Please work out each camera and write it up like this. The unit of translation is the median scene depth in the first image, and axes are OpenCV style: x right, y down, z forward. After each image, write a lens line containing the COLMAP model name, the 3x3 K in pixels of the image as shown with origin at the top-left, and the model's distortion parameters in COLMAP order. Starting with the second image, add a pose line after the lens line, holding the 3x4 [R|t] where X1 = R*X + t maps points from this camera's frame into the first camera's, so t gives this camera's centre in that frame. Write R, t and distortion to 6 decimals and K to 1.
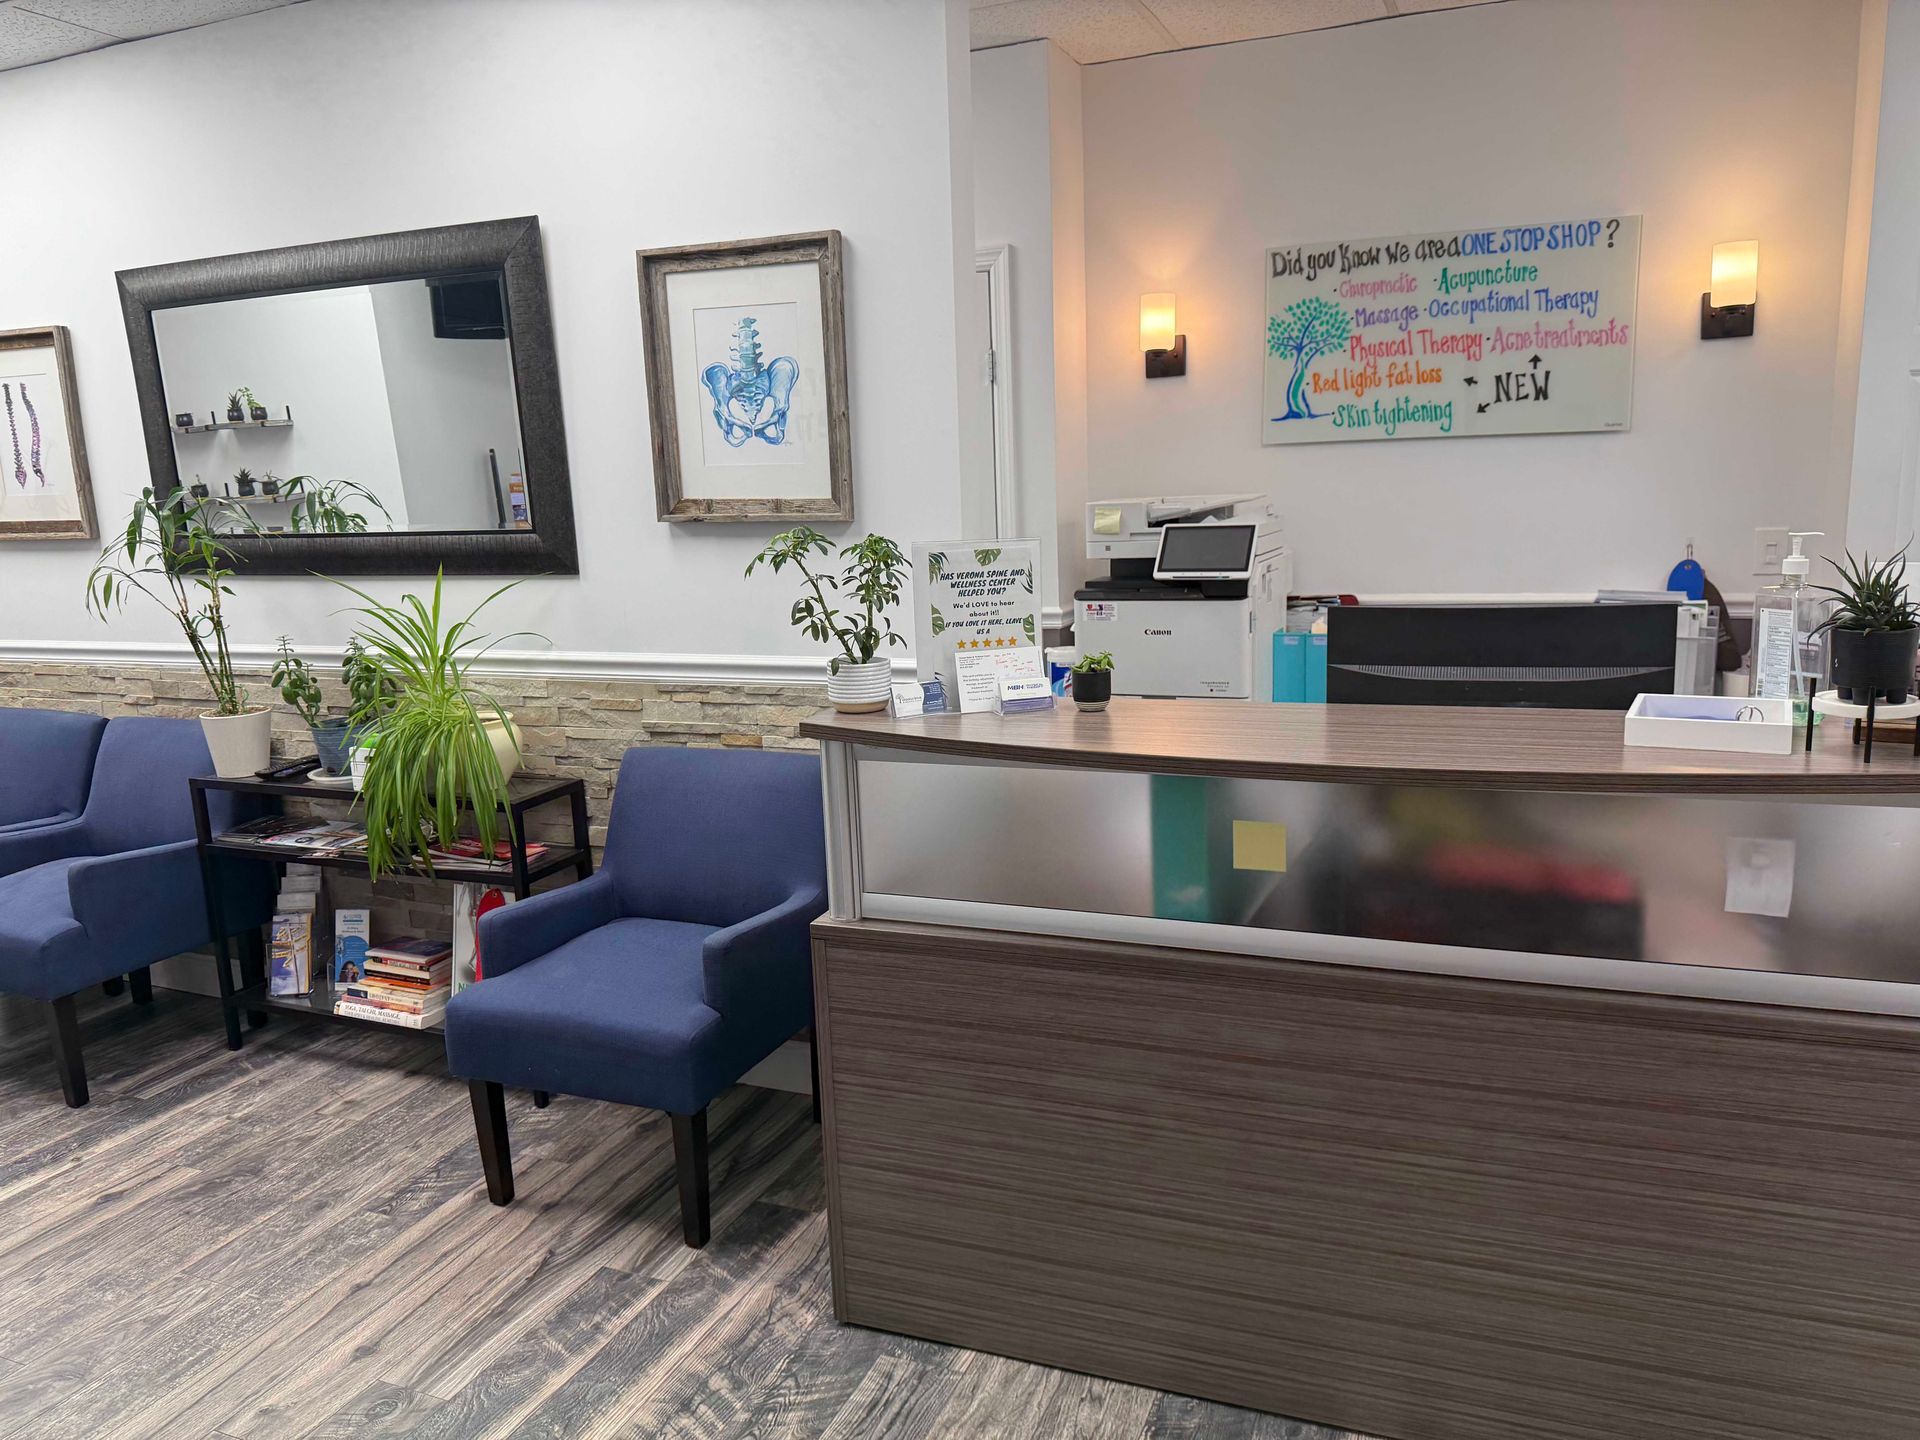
lens RADIAL K [[1372.3, 0, 954.7], [0, 1372.3, 717.1], [0, 0, 1]] dist [0.078158, -0.107935]
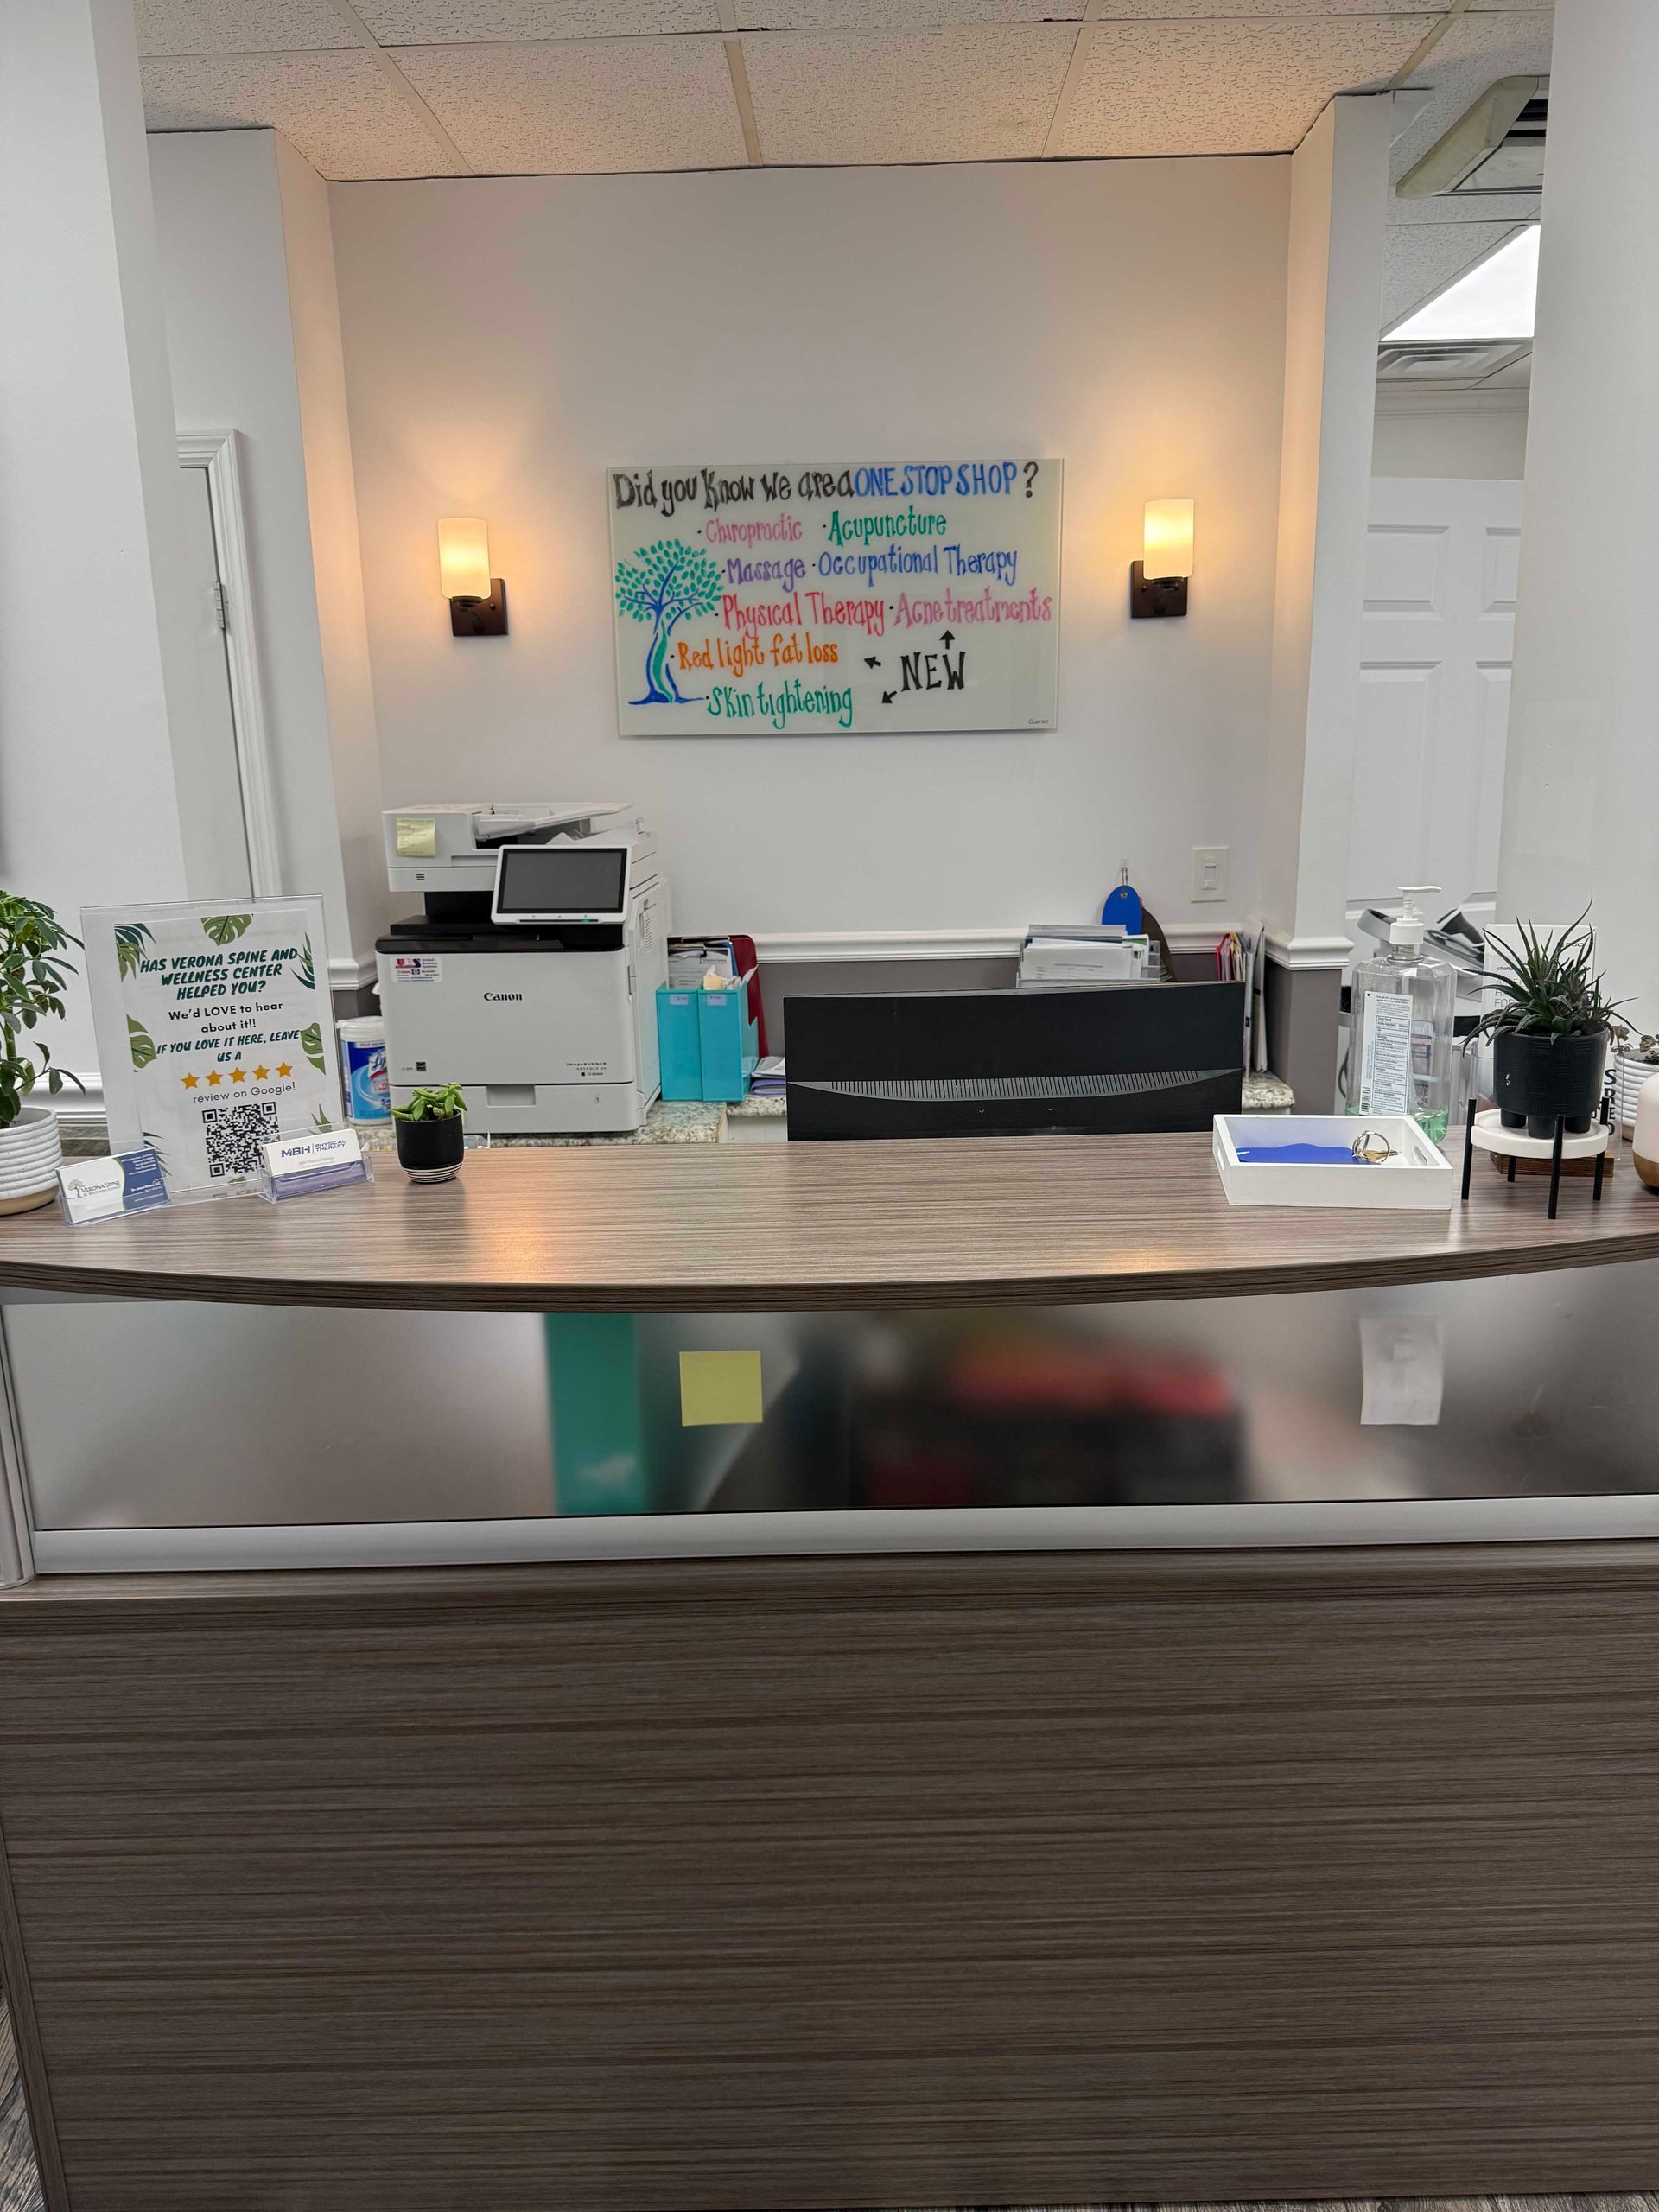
lens RADIAL K [[1542.5, 0, 829.5], [0, 1542.5, 1106.0], [0, 0, 1]] dist [0.211712, -0.403055]
pose [[0.931290, -0.068922, 0.357700, 0.010535], [0.052894, 0.997117, 0.054413, -0.039588], [-0.360419, -0.031754, 0.932250, 0.169766]]
